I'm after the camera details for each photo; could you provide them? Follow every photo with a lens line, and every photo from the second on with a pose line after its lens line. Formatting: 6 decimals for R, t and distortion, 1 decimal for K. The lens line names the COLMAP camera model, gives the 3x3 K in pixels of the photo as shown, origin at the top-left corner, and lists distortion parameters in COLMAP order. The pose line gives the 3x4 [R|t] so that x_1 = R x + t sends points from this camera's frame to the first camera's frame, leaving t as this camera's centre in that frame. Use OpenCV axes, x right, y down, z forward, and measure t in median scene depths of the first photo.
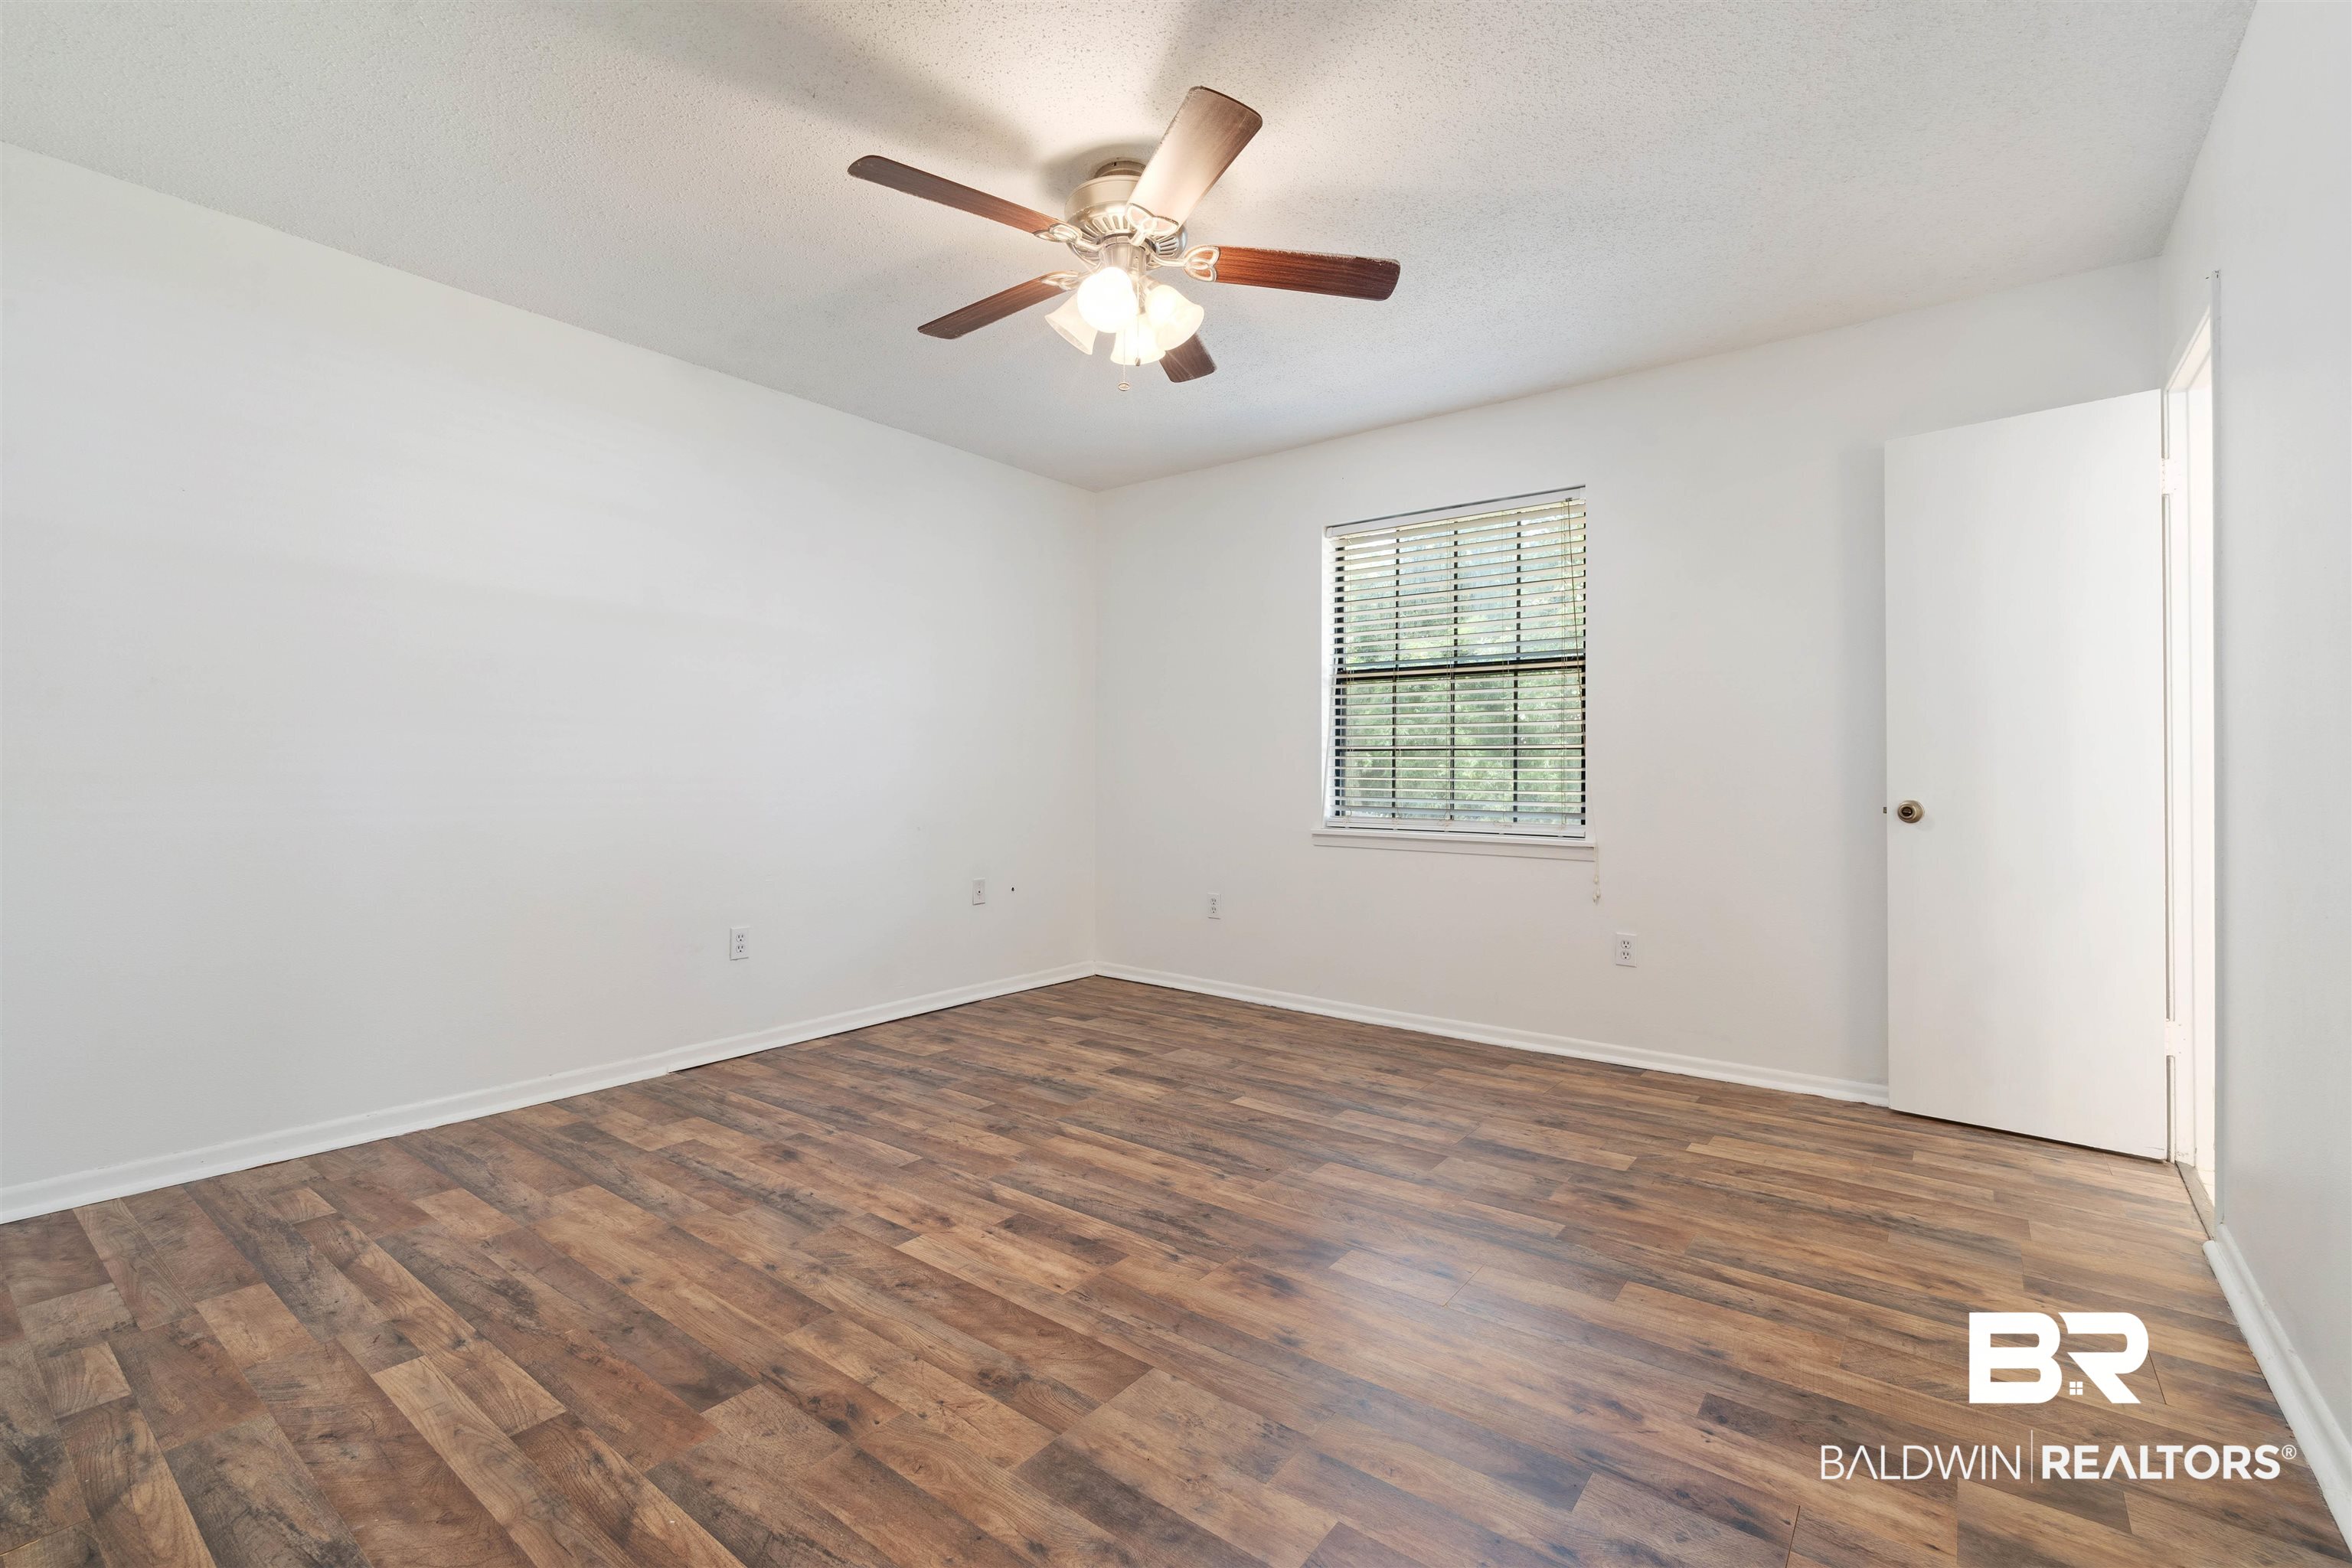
lens RADIAL K [[1033.8, 0, 1180.6], [0, 1033.8, 779.6], [0, 0, 1]] dist [-0.001379, -0.000538]
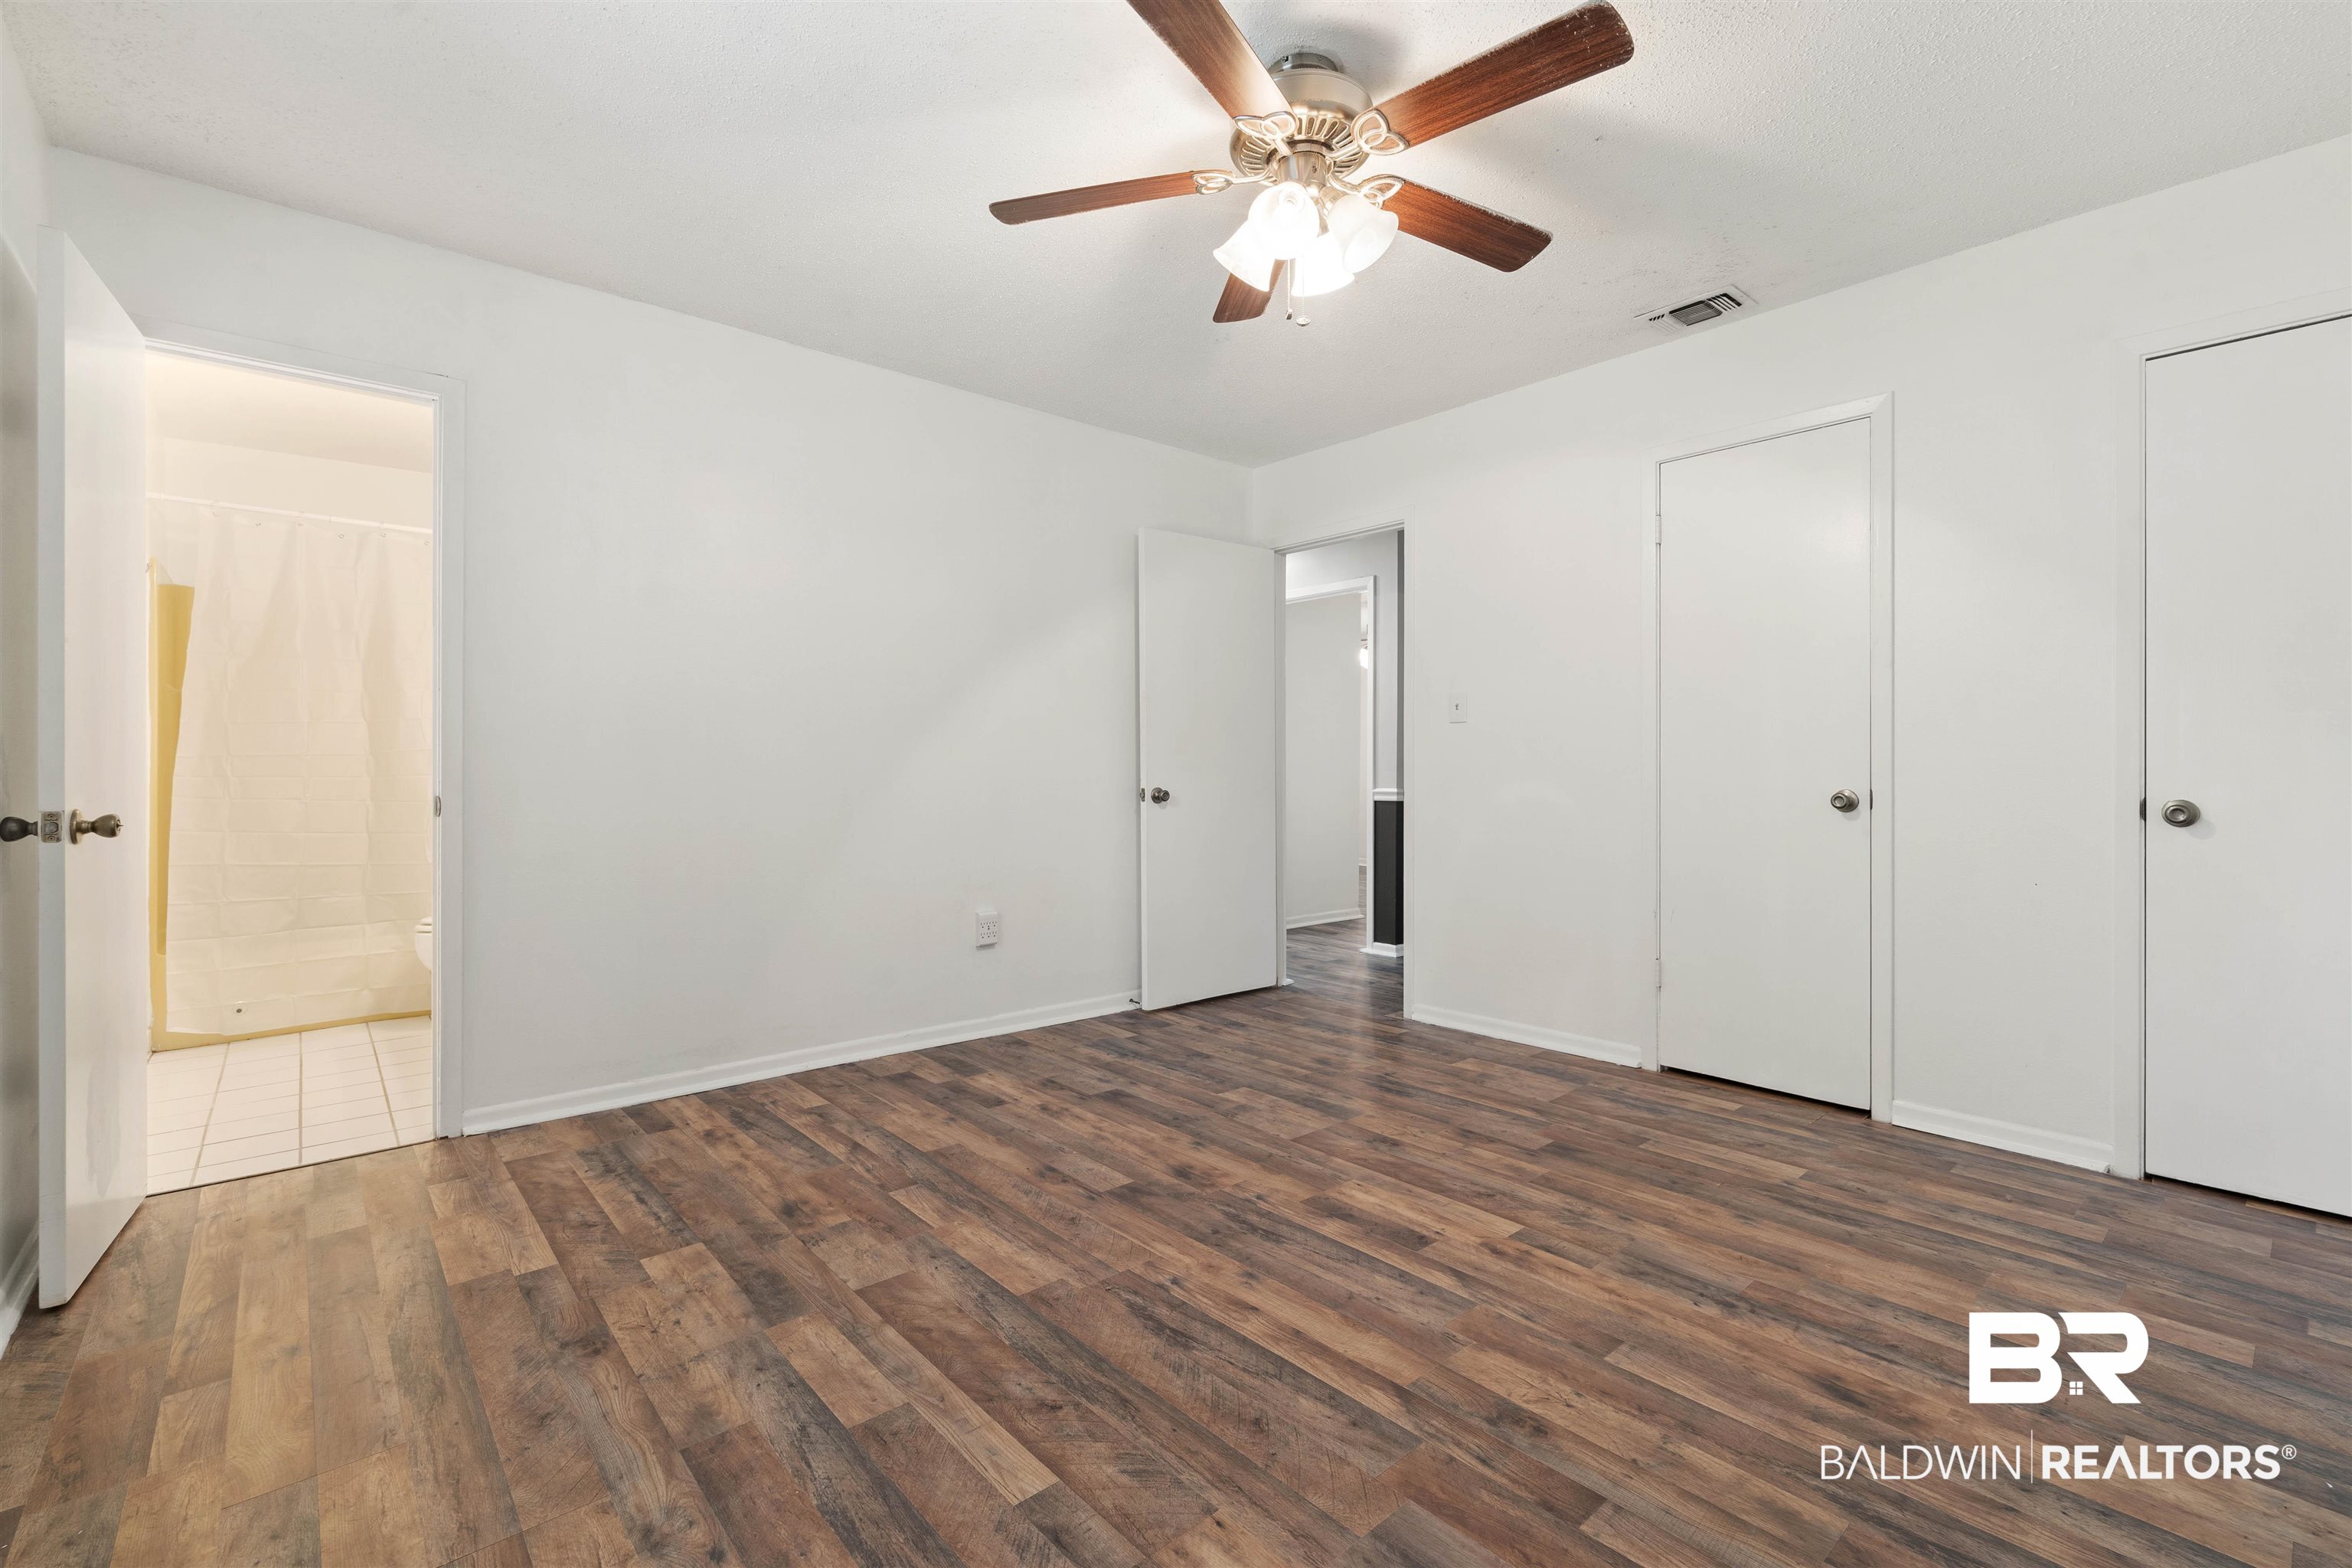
lens RADIAL K [[1033.8, 0, 1185.5], [0, 1033.8, 762.0], [0, 0, 1]] dist [-0.001379, -0.000538]
pose [[-0.981286, -0.001297, 0.192554, -0.132656], [-0.001550, 0.999998, -0.001163, -0.013365], [-0.192552, -0.001440, -0.981286, 1.965296]]
